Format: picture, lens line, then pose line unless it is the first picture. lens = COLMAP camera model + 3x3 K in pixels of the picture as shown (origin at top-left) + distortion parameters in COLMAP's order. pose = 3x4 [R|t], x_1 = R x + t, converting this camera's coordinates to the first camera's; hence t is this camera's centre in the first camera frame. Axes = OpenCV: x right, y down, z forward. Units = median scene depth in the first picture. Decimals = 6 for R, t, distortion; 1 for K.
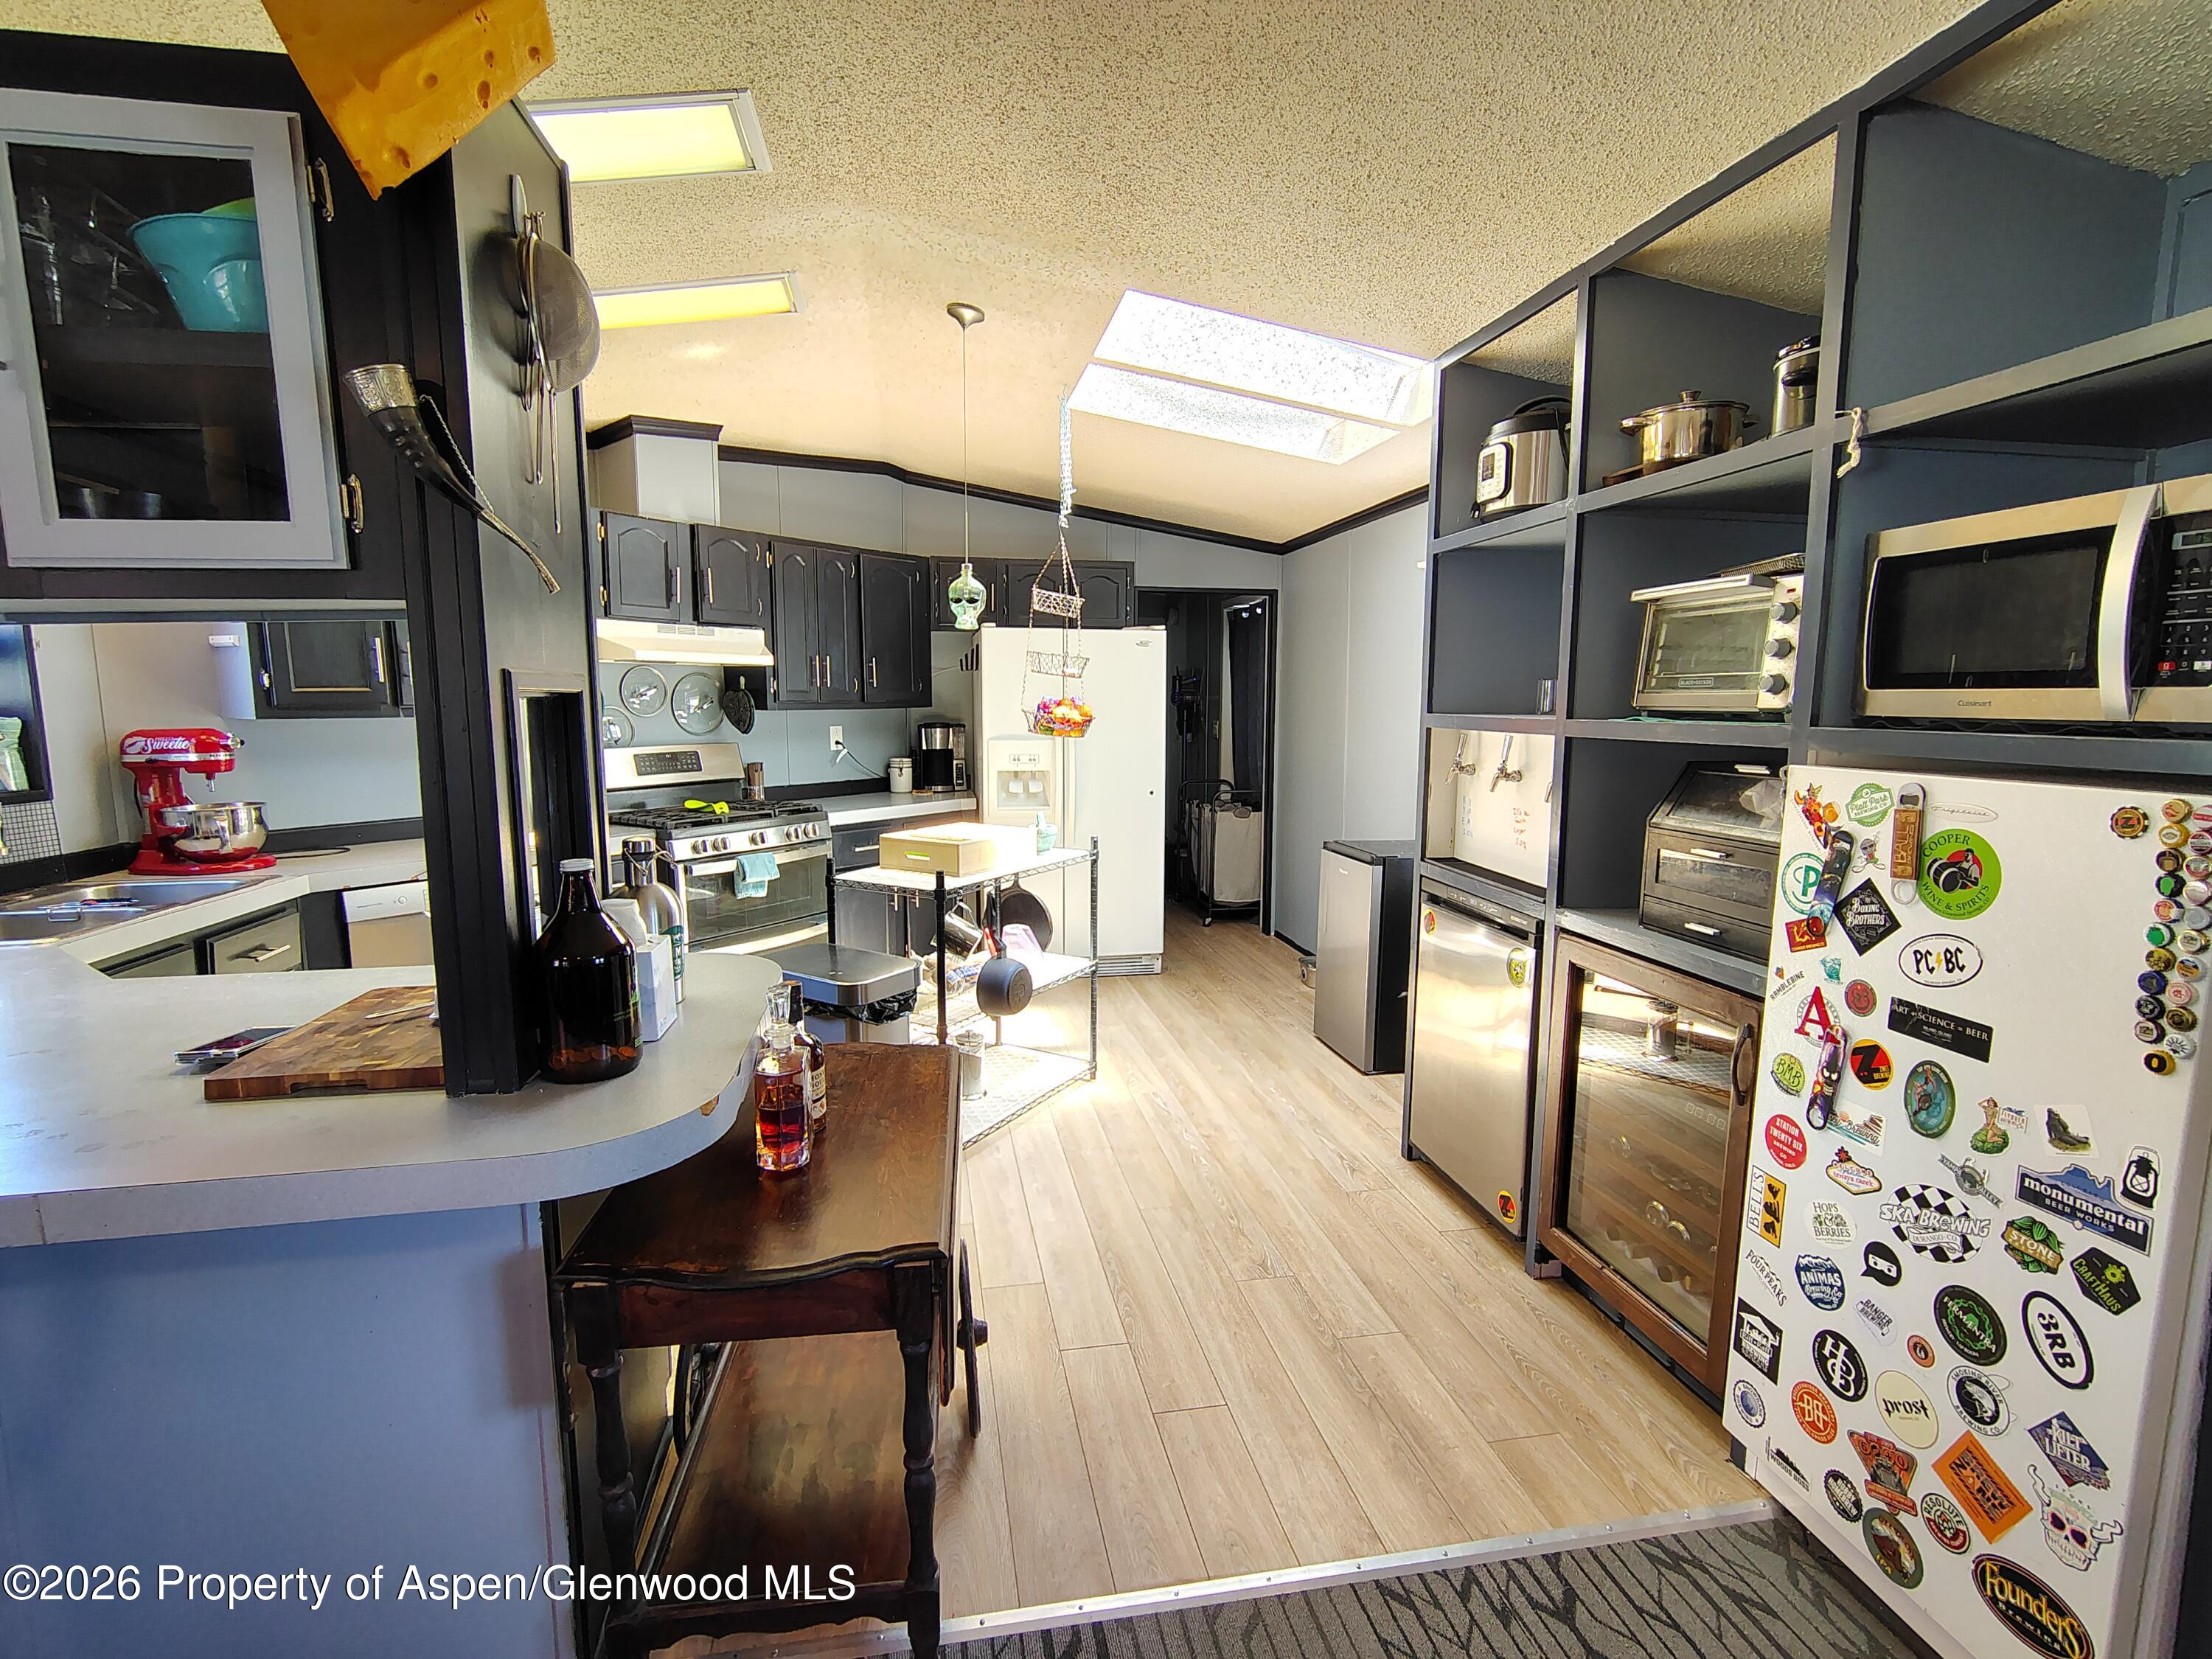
lens RADIAL K [[1033.2, 0, 1099.1], [0, 1033.2, 826.9], [0, 0, 1]] dist [-0.012313, 0.005385]
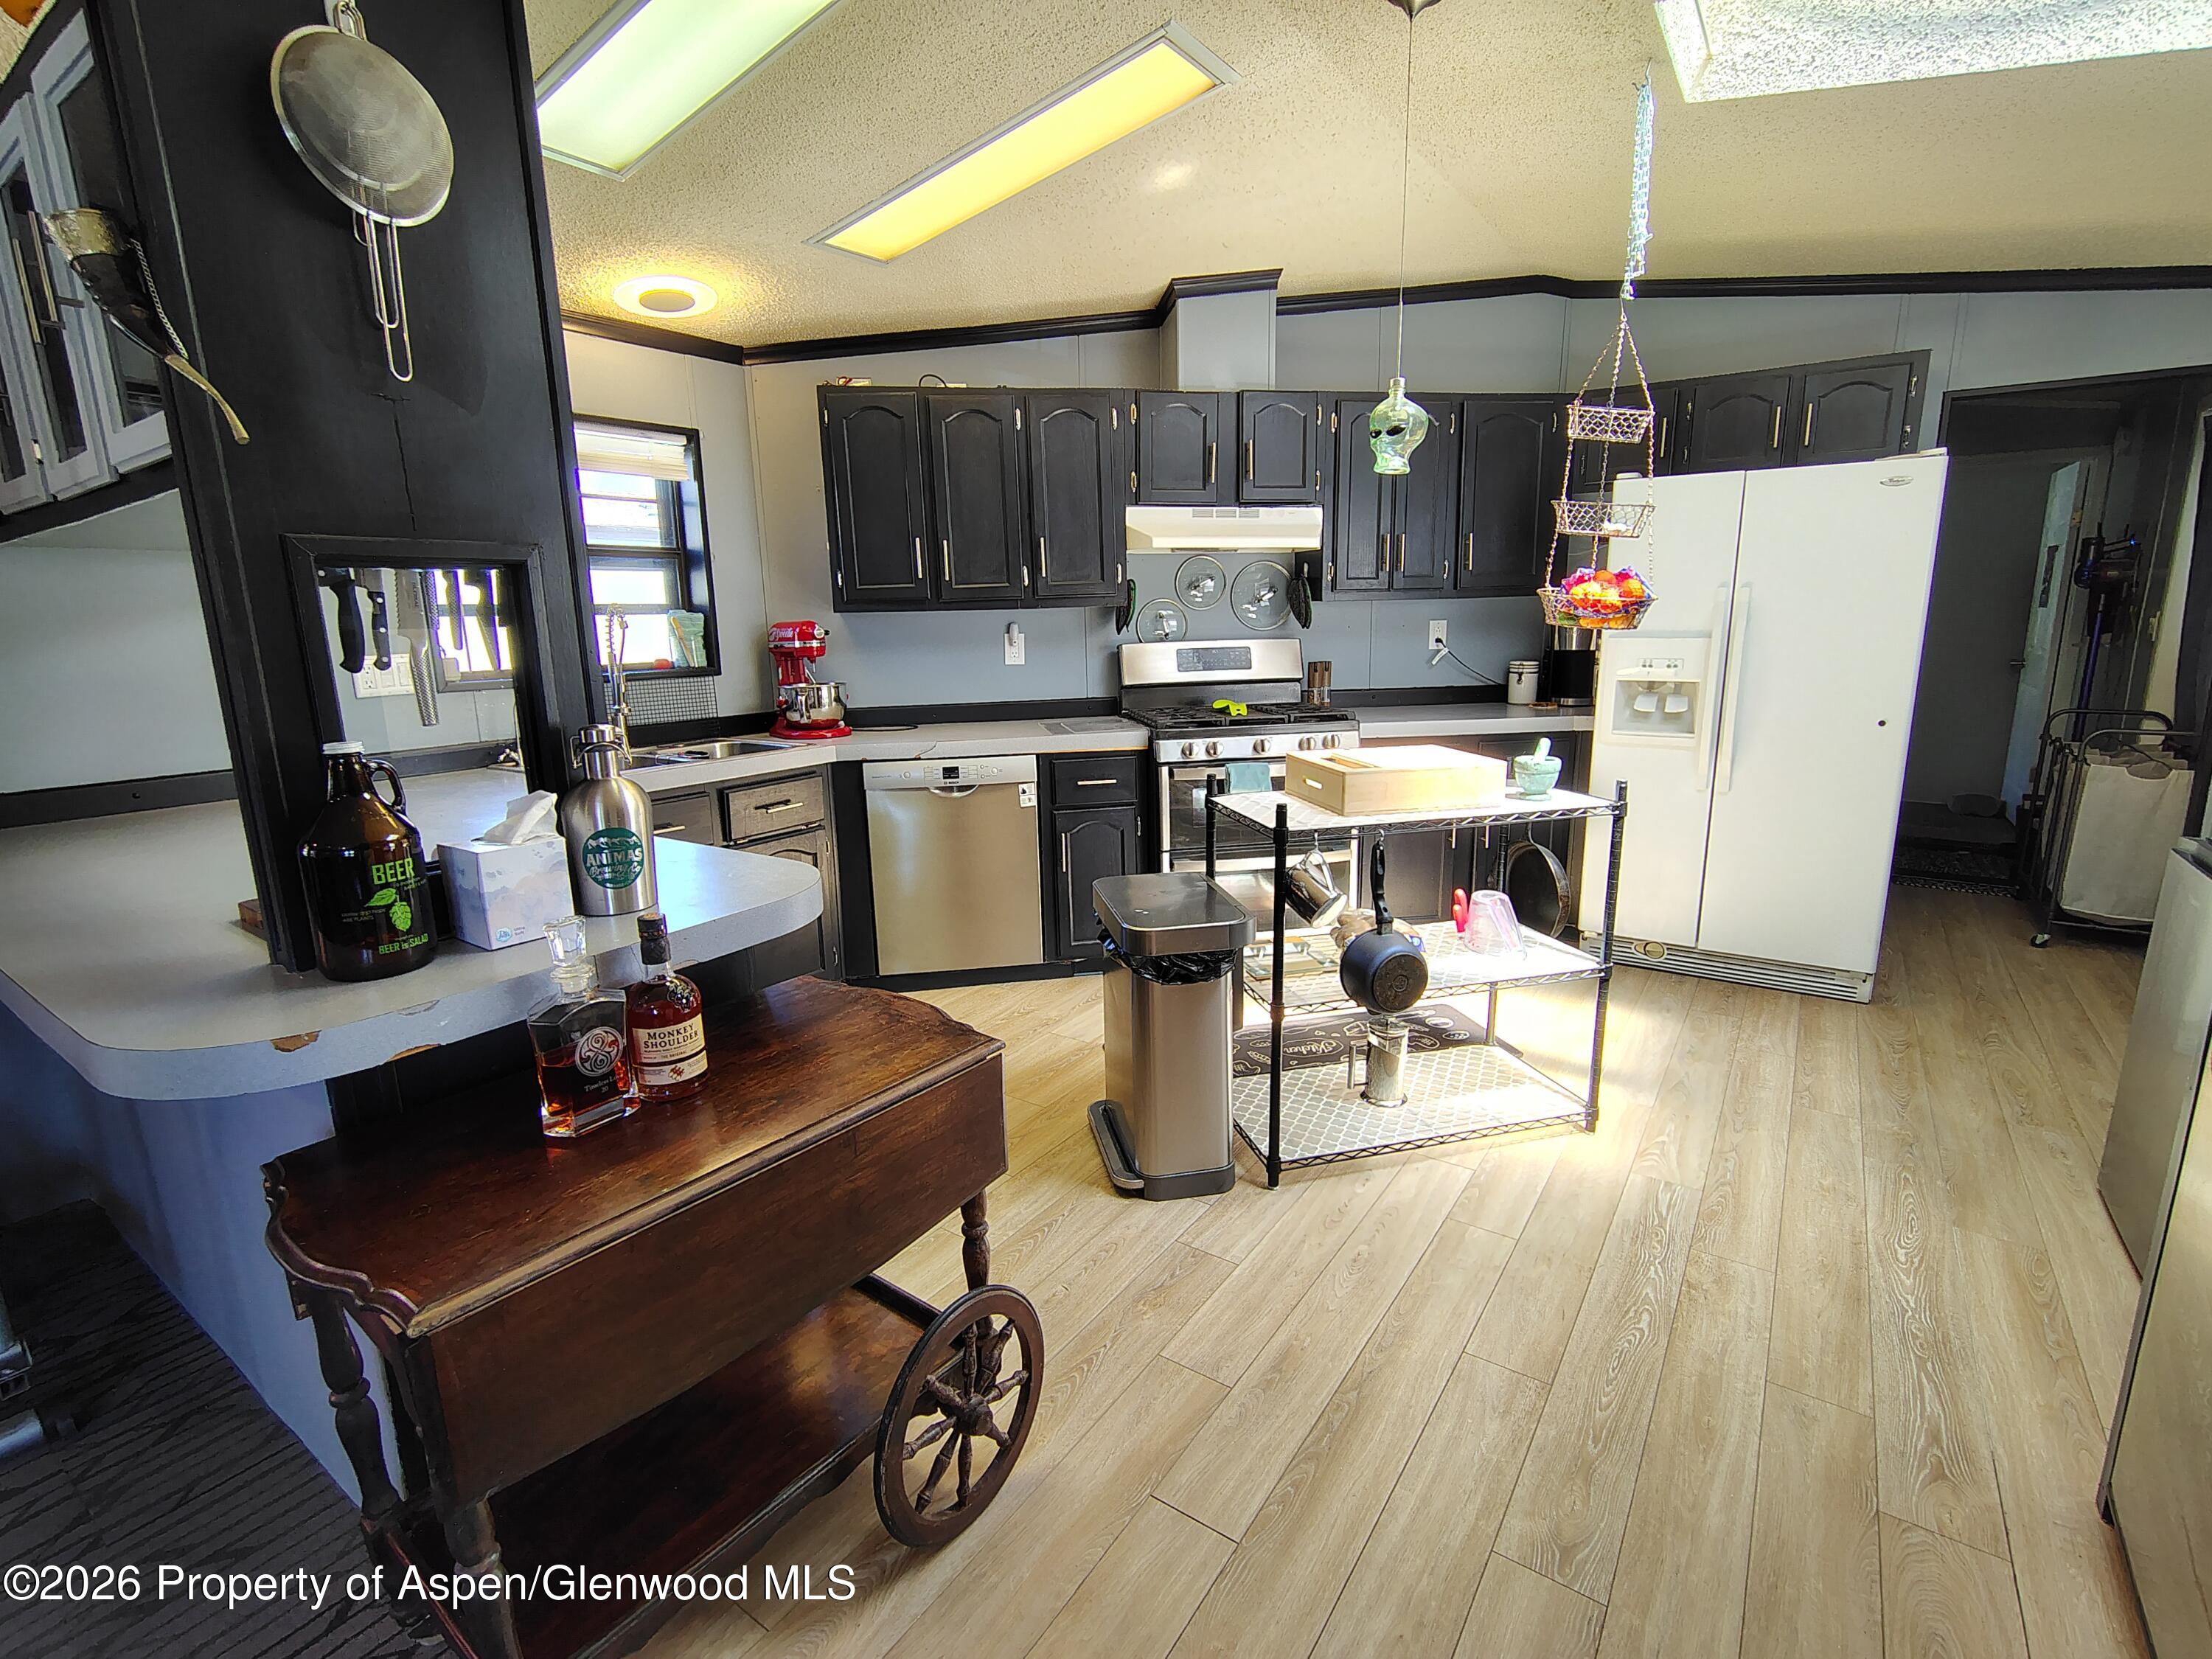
lens RADIAL K [[1033.2, 0, 1101.4], [0, 1033.2, 823.1], [0, 0, 1]] dist [-0.012313, 0.005385]
pose [[0.702206, 0.128356, -0.700308, 0.210999], [-0.067396, 0.991182, 0.114090, -0.015304], [0.708776, -0.032917, 0.704665, 0.276337]]
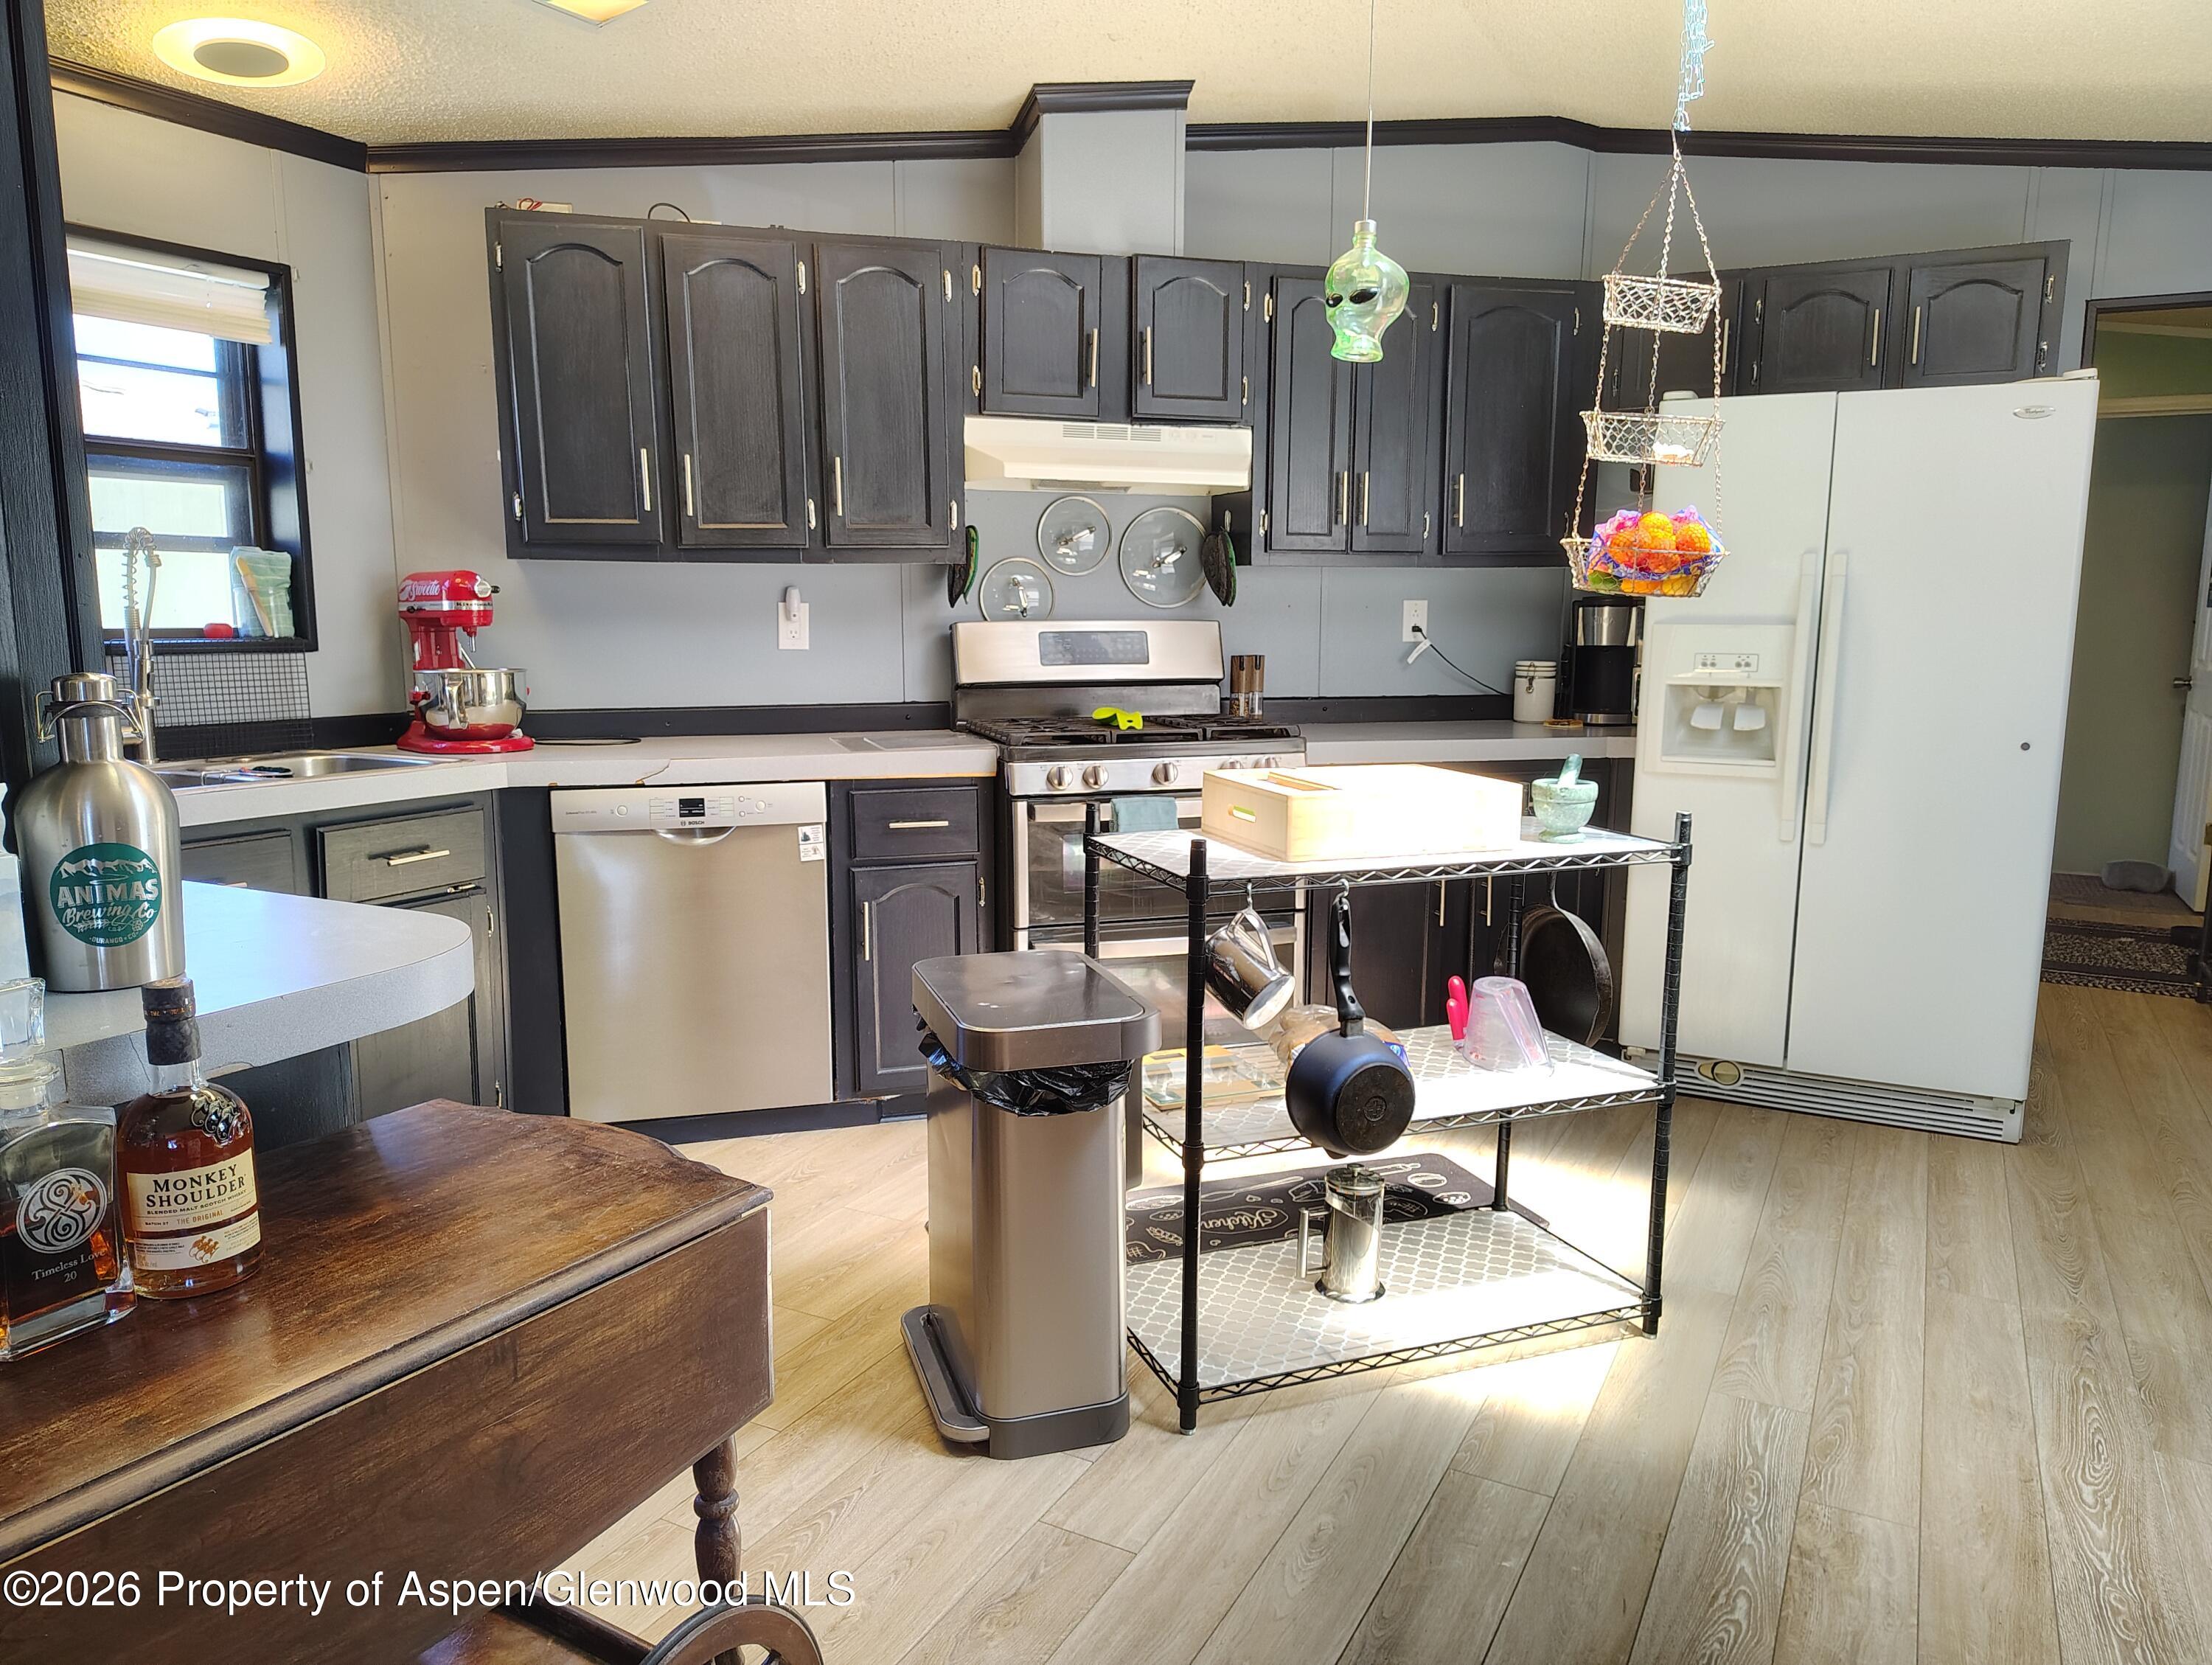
lens RADIAL K [[1527.4, 0, 1107.5], [0, 1527.4, 834.5], [0, 0, 1]] dist [0.024310, -0.026937]
pose [[0.781376, 0.095465, -0.616715, 0.200285], [-0.080899, 0.995387, 0.051584, 0.004058], [0.618794, 0.009585, 0.785495, 0.286631]]
